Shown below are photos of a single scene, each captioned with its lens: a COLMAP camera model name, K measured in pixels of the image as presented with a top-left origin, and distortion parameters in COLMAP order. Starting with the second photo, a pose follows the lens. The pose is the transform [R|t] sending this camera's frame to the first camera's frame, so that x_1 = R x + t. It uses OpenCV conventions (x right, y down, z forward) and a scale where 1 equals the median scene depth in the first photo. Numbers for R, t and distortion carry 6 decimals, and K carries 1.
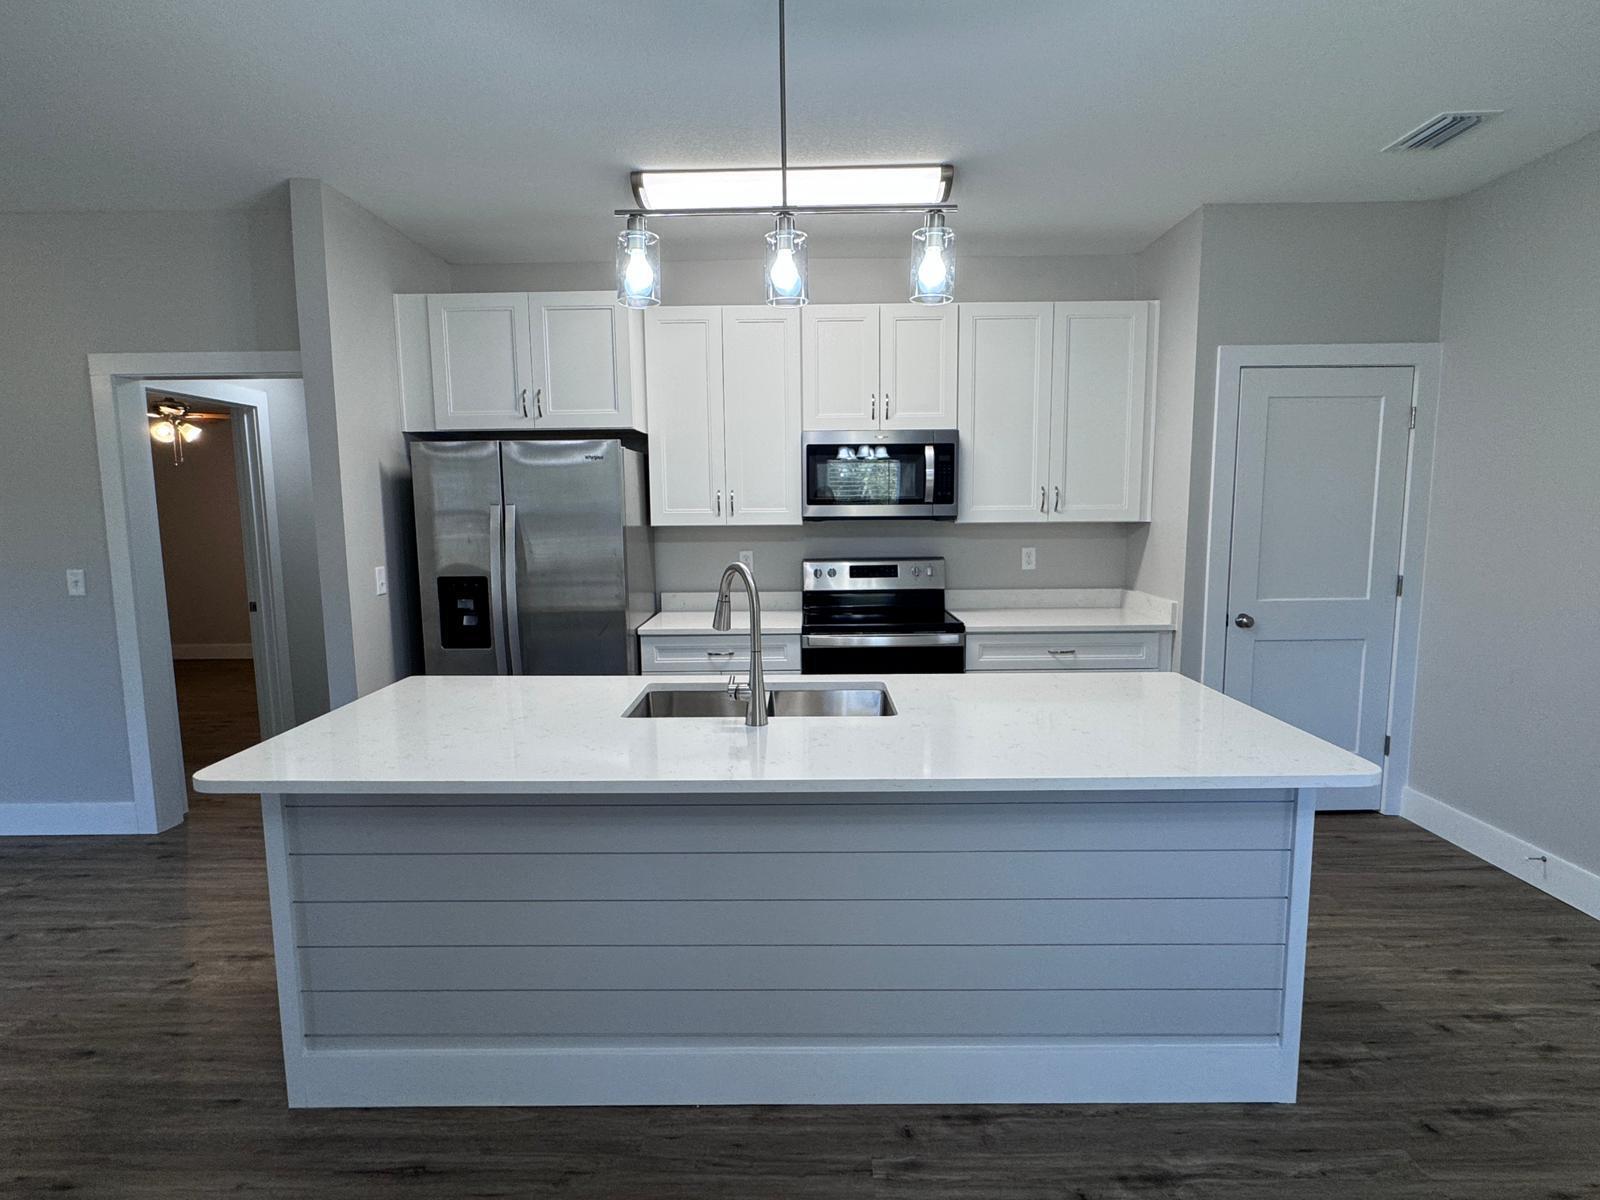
lens RADIAL K [[803.6, 0, 795.4], [0, 803.6, 602.4], [0, 0, 1]] dist [-0.002071, 0.000311]
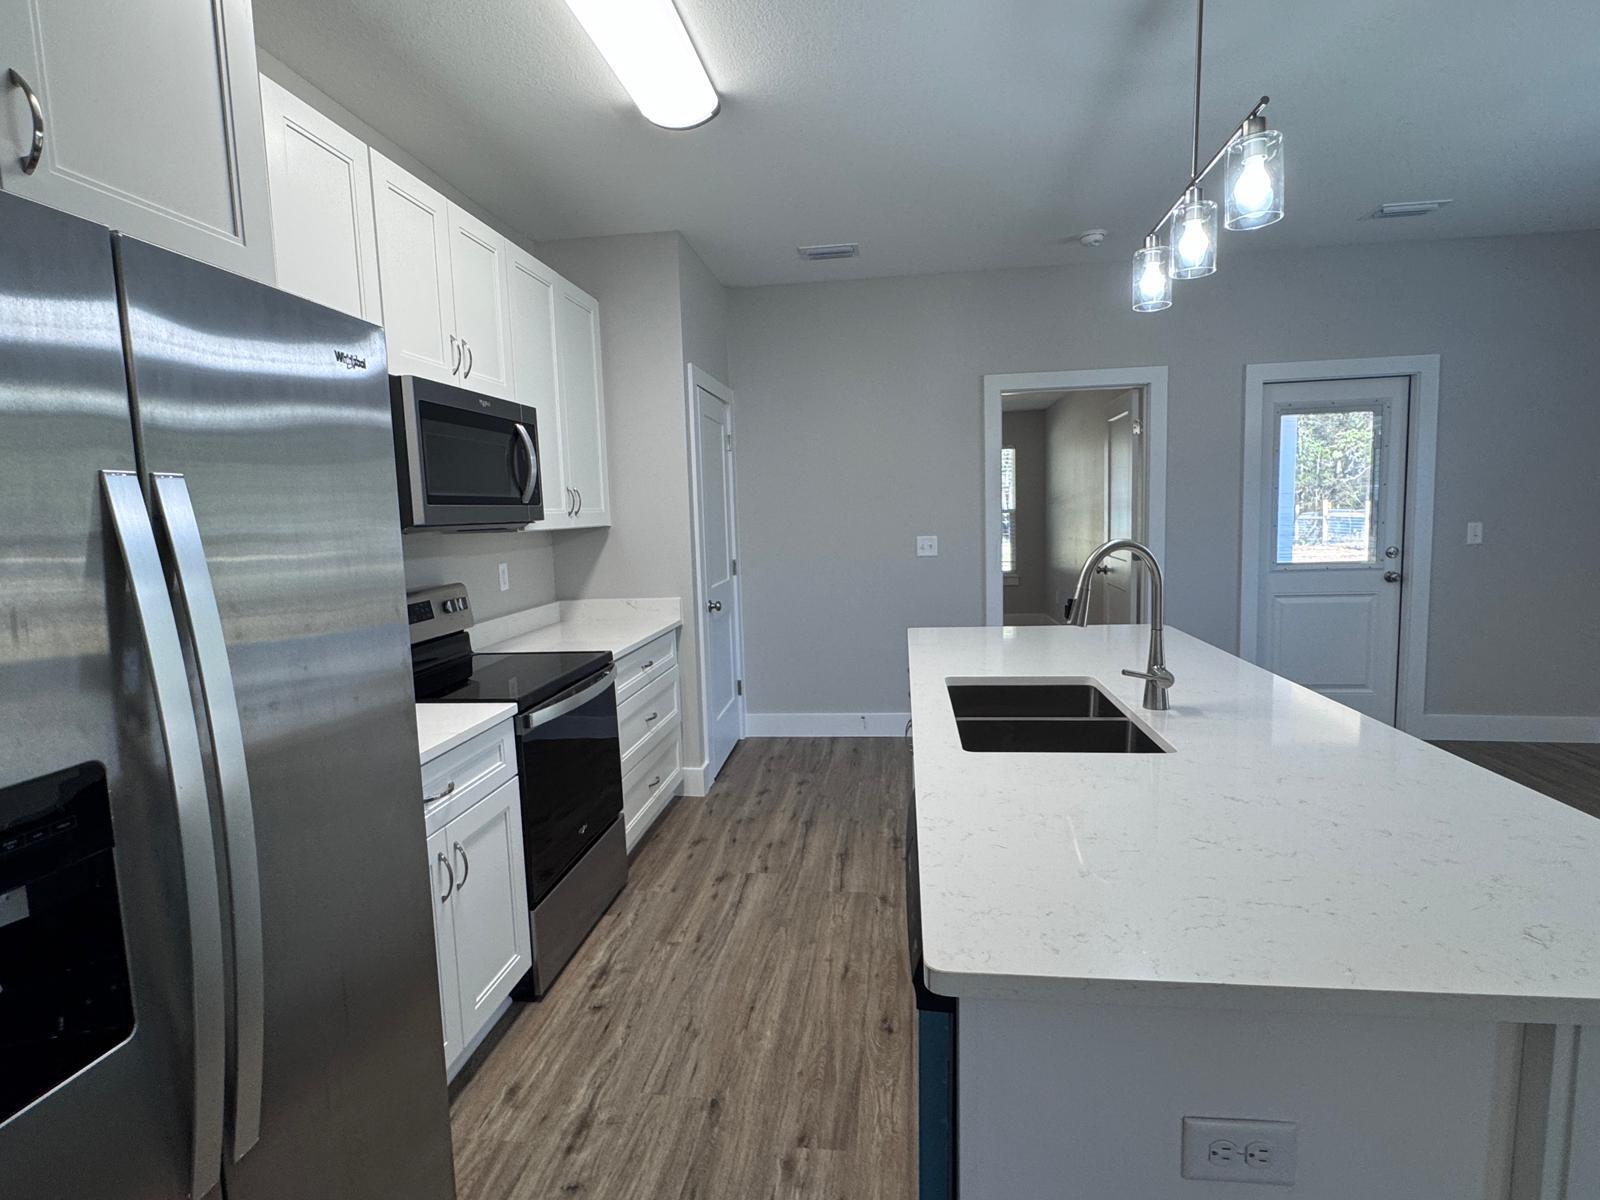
lens RADIAL K [[803.6, 0, 795.4], [0, 803.6, 602.4], [0, 0, 1]] dist [-0.002071, 0.000311]
pose [[0.116850, -0.110870, 0.986942, -0.556324], [0.146506, 0.984802, 0.093284, -0.071989], [-0.982284, 0.133692, 0.131317, 0.711748]]
